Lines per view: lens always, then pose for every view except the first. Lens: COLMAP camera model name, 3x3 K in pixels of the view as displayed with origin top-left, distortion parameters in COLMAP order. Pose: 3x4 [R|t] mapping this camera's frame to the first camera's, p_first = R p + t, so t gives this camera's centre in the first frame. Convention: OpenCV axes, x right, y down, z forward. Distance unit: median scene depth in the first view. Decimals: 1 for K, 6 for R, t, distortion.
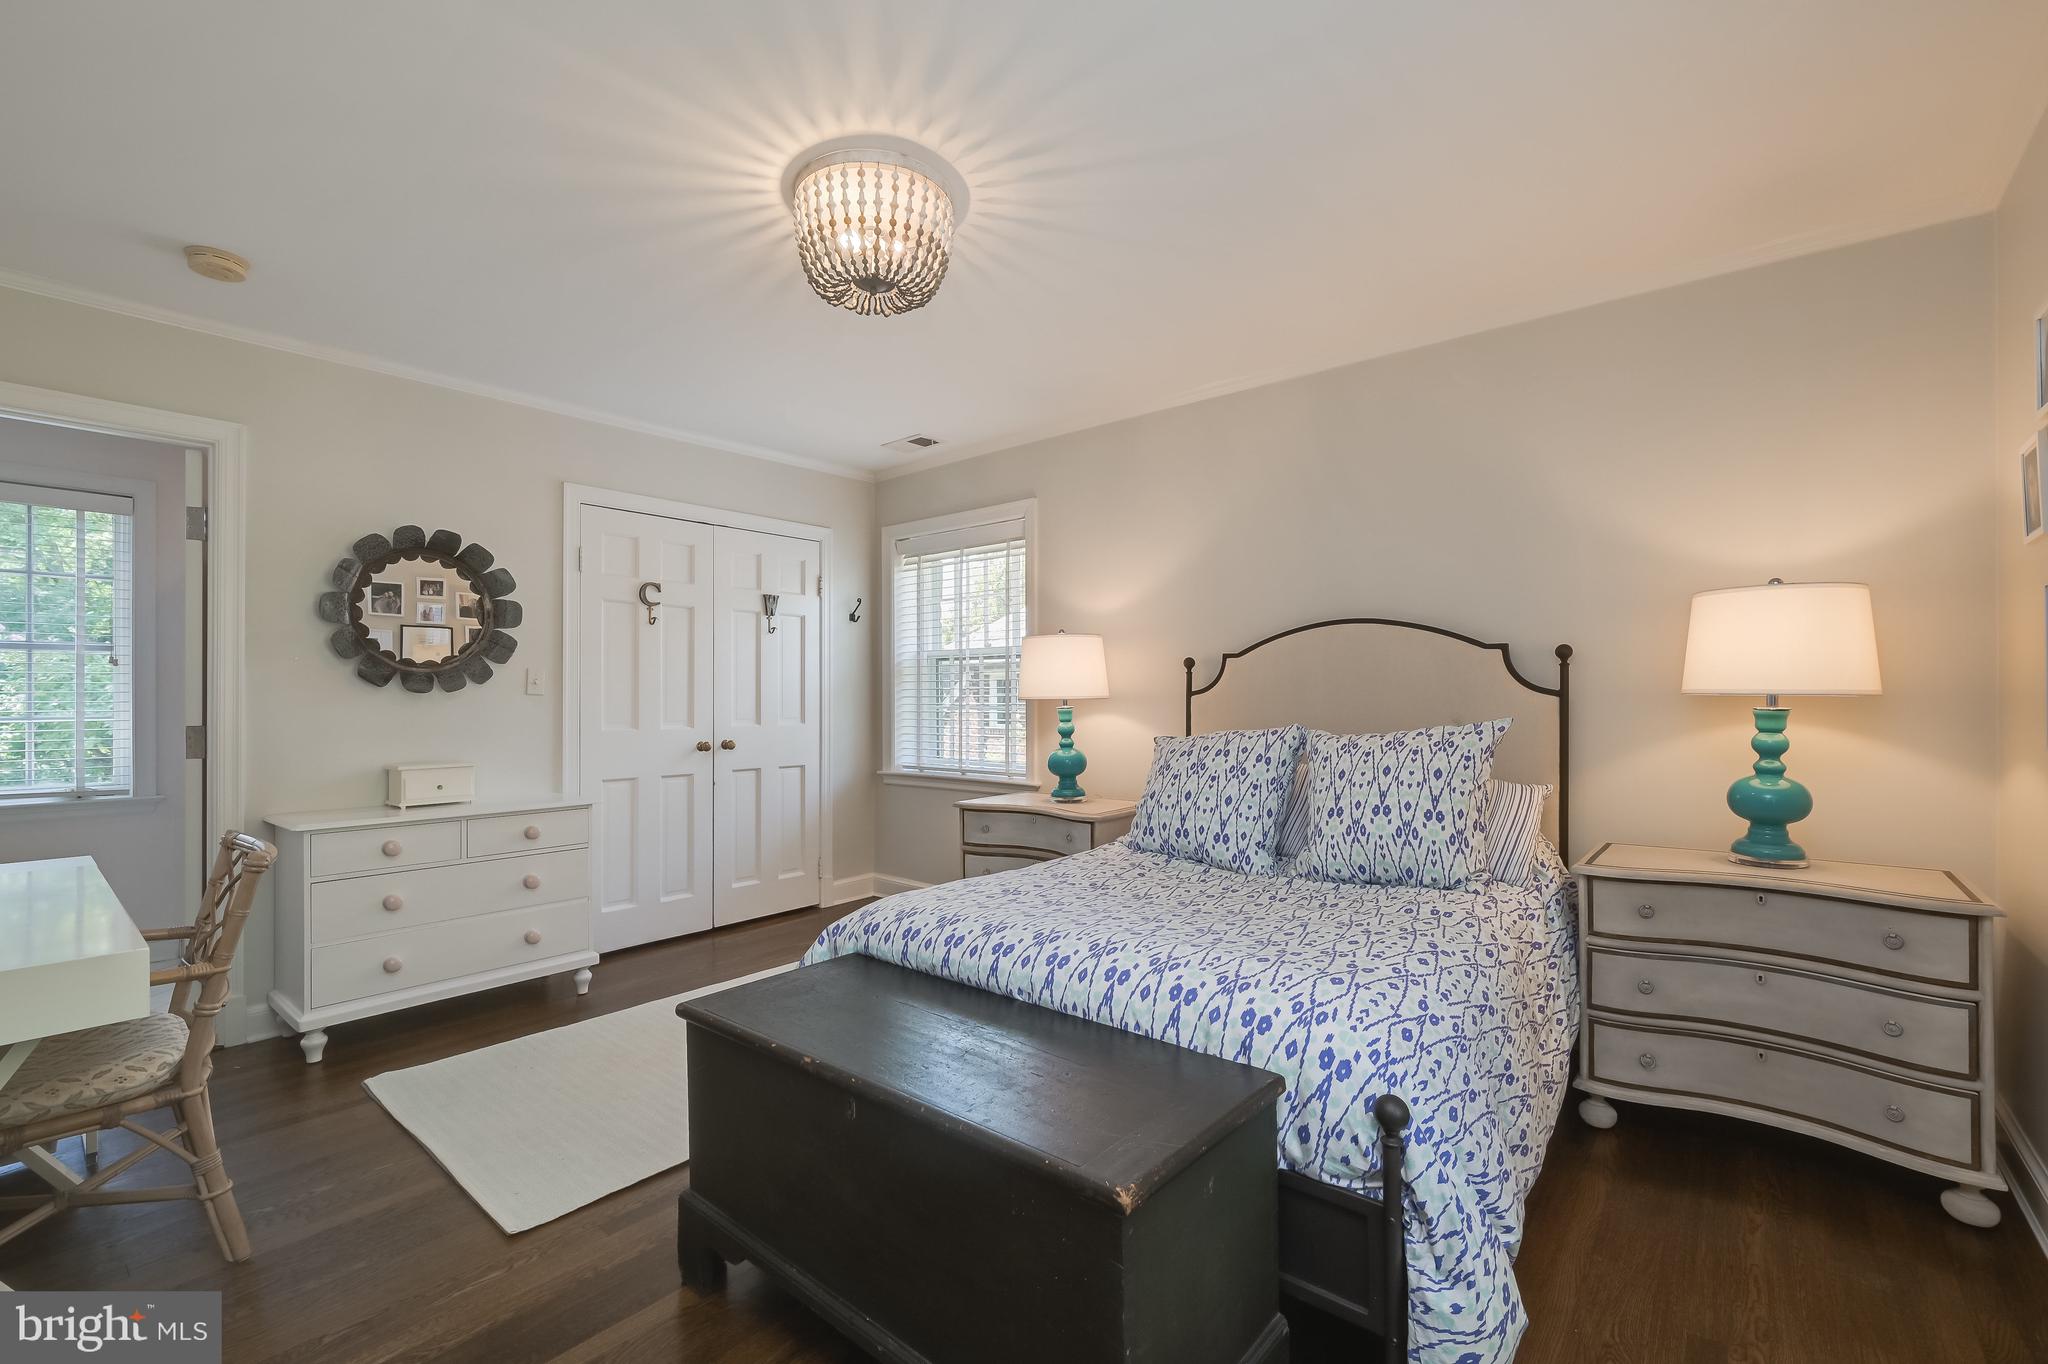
lens RADIAL K [[775.4, 0, 1024.0], [0, 775.4, 682.0], [0, 0, 1]] dist [-0.058928, -0.000033]
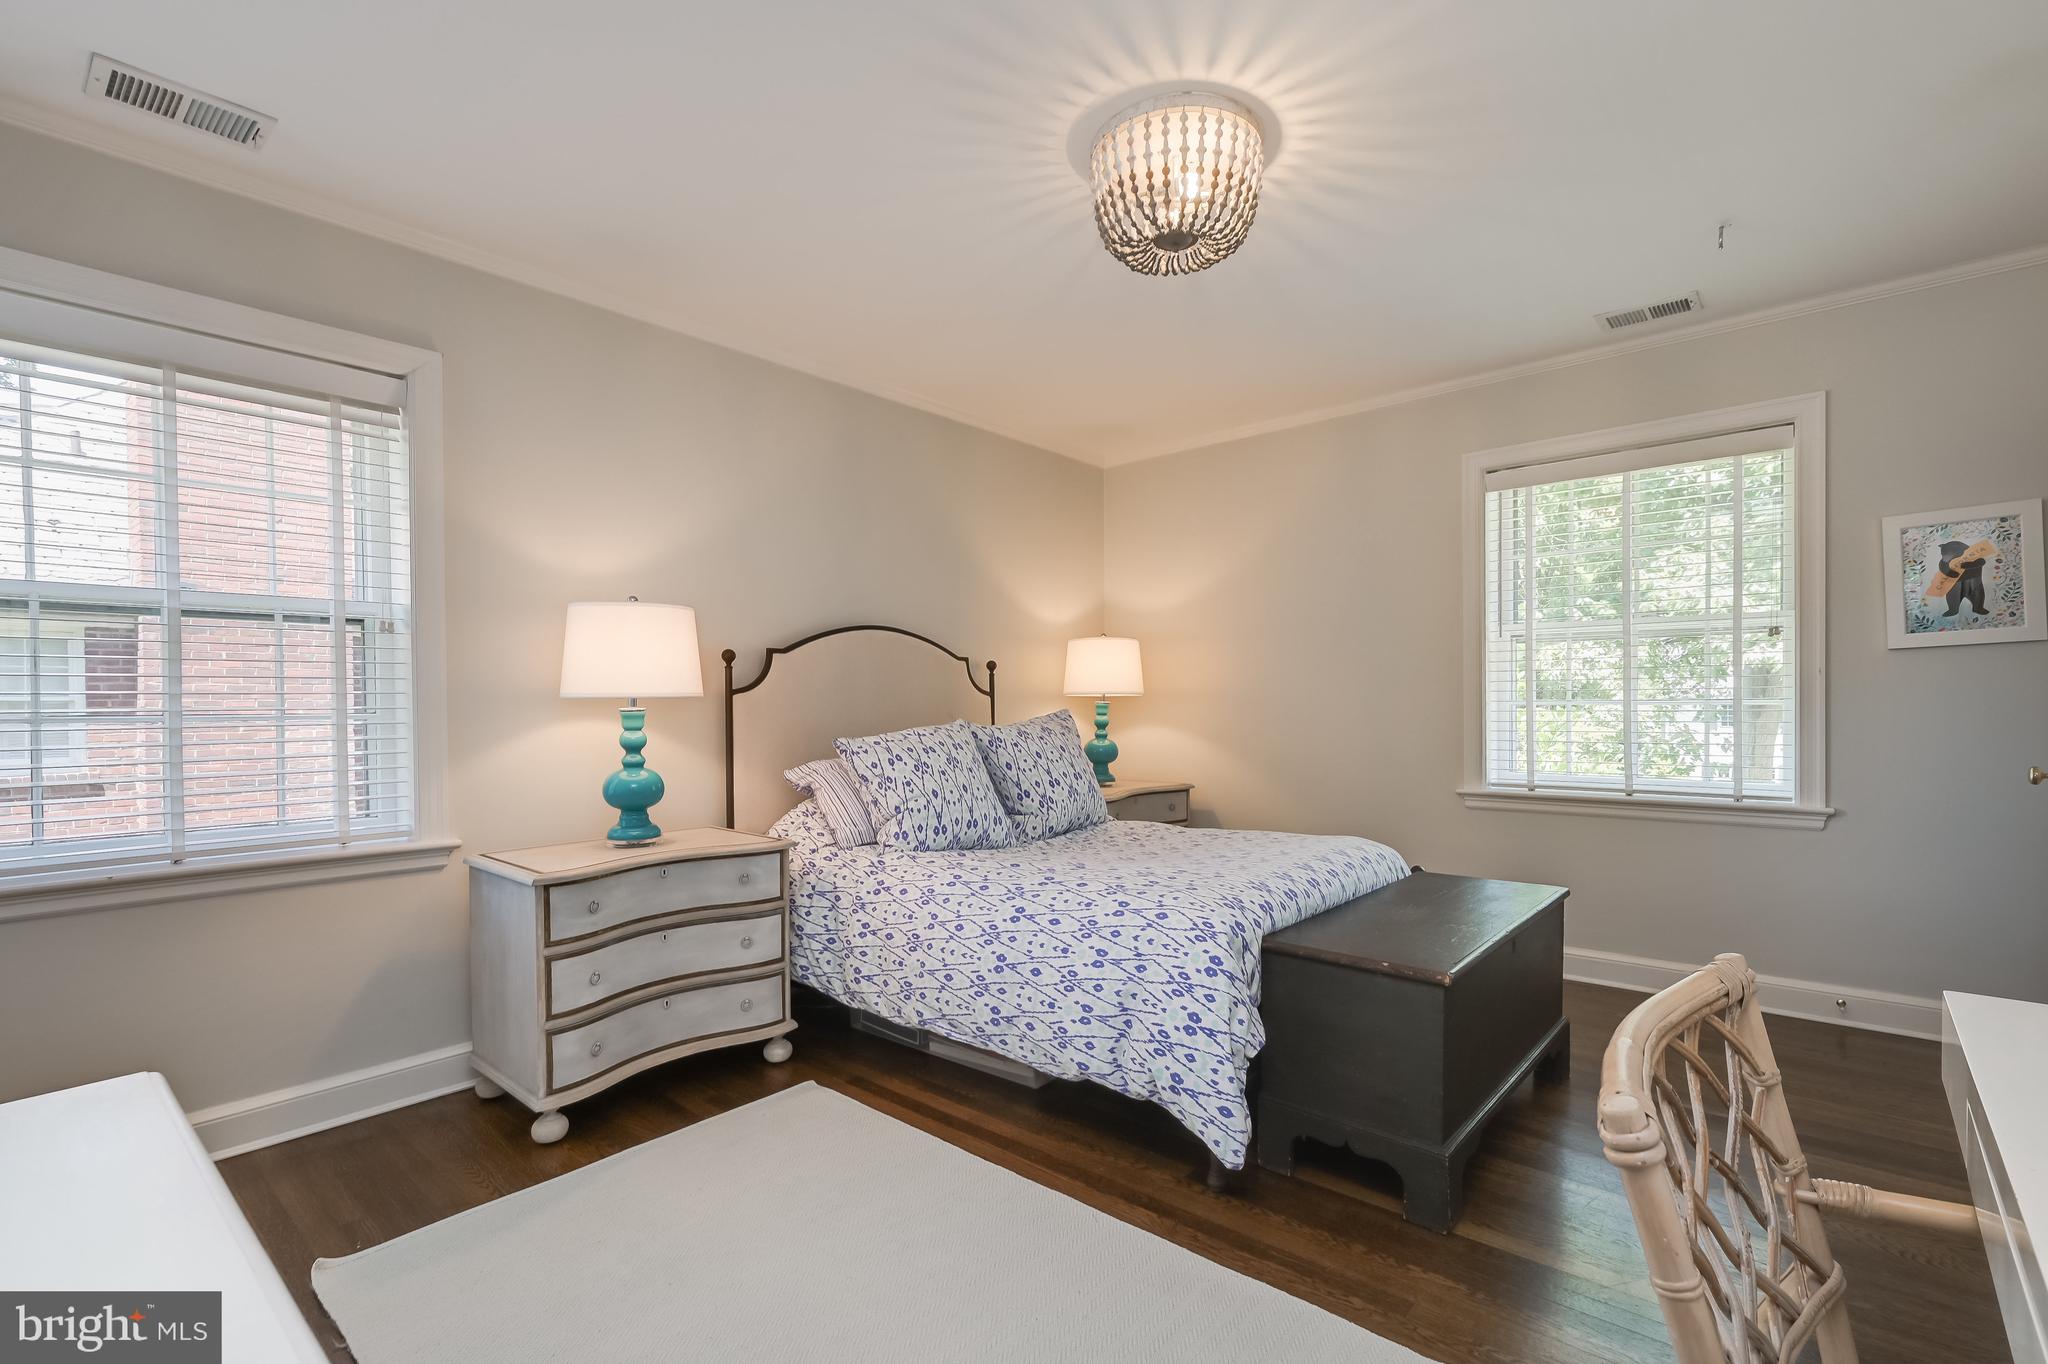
lens RADIAL K [[891.2, 0, 1024.9], [0, 891.2, 688.6], [0, 0, 1]] dist [-0.000939, 0.000418]
pose [[0.071681, 0.012430, 0.997350, -0.723856], [-0.016803, 0.999795, -0.011253, 0.016685], [-0.997286, -0.015952, 0.071875, 0.591592]]
